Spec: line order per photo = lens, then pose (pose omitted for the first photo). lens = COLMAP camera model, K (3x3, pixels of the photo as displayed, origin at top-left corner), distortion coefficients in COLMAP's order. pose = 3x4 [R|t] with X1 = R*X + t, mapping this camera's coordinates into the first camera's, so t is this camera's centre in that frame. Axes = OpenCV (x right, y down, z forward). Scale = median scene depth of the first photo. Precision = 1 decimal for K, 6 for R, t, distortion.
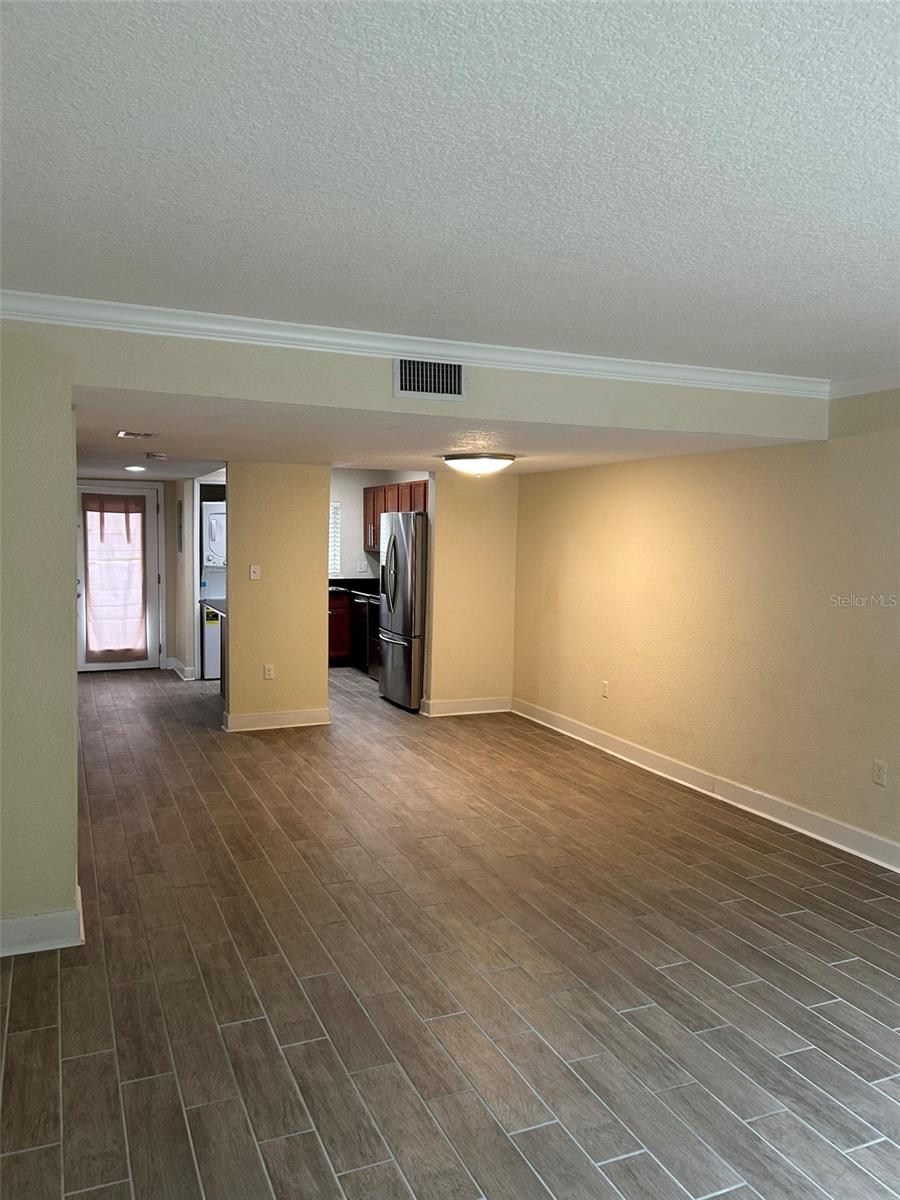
lens RADIAL K [[900.5, 0, 445.7], [0, 900.5, 595.7], [0, 0, 1]] dist [0.079331, -0.092692]
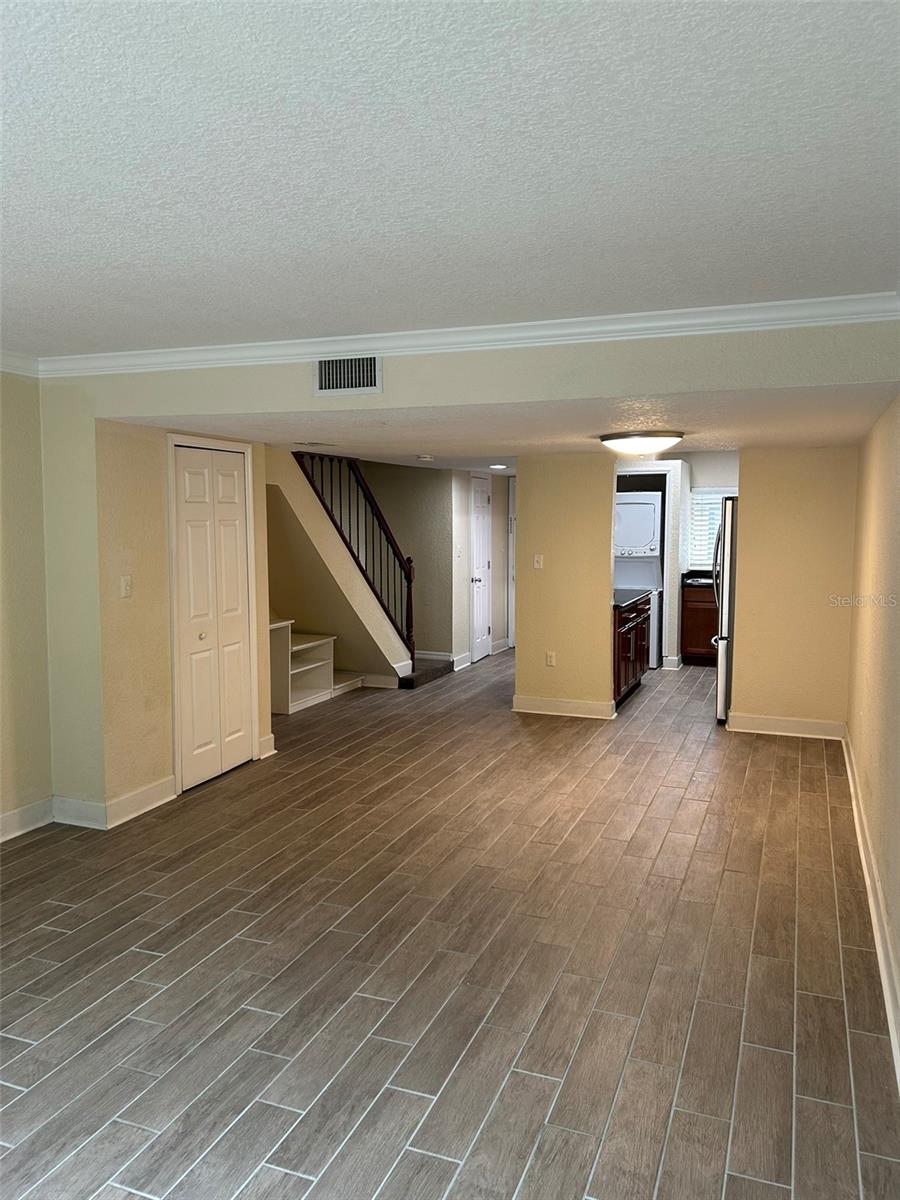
lens RADIAL K [[900.5, 0, 445.7], [0, 900.5, 595.7], [0, 0, 1]] dist [0.079331, -0.092692]
pose [[0.709011, 0.046507, -0.703663, 0.665004], [-0.037690, 0.998896, 0.028044, -0.017830], [0.704190, 0.006637, 0.709981, 0.288560]]
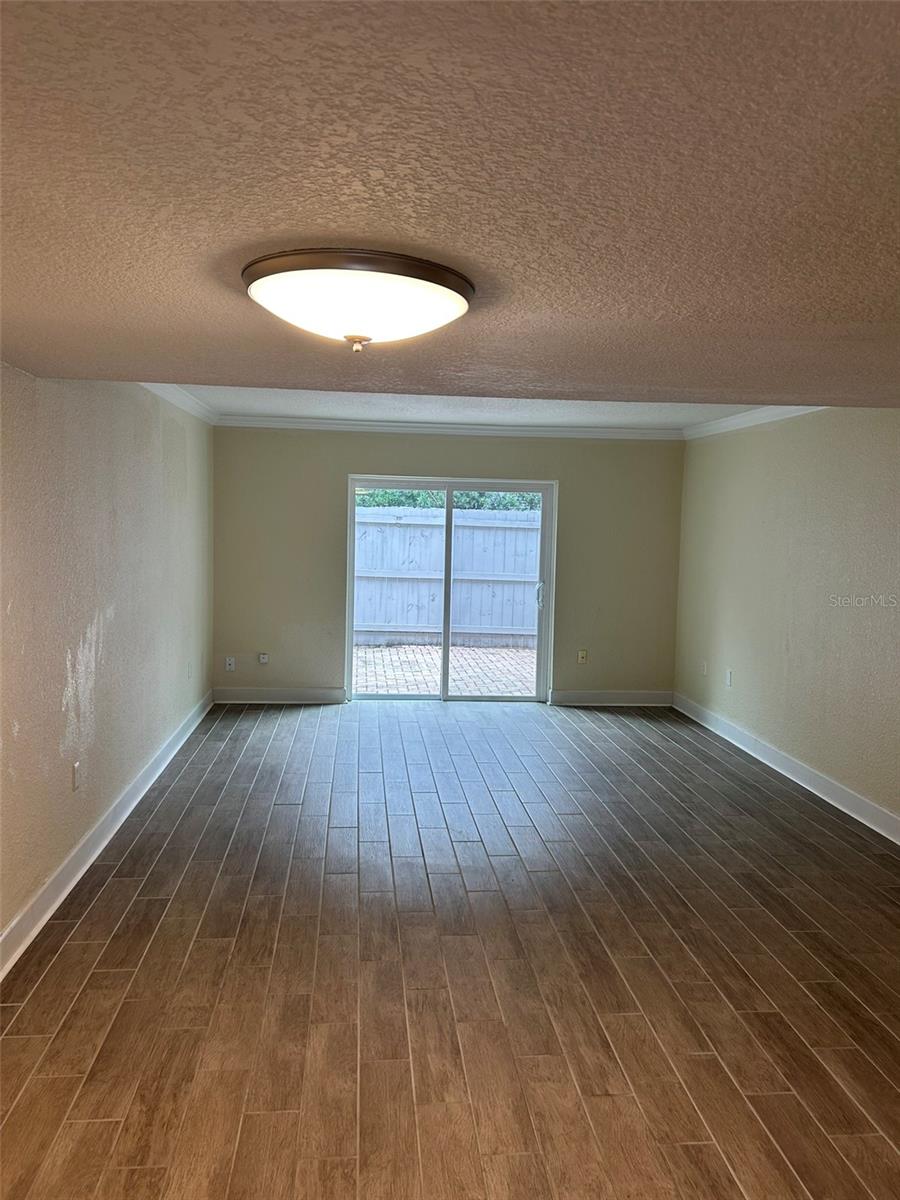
lens RADIAL K [[900.5, 0, 445.7], [0, 900.5, 595.7], [0, 0, 1]] dist [0.079331, -0.092692]
pose [[-0.951170, -0.065935, 0.301544, -0.119263], [-0.018885, 0.987520, 0.156360, -0.120979], [-0.308090, 0.143030, -0.940544, 1.625793]]
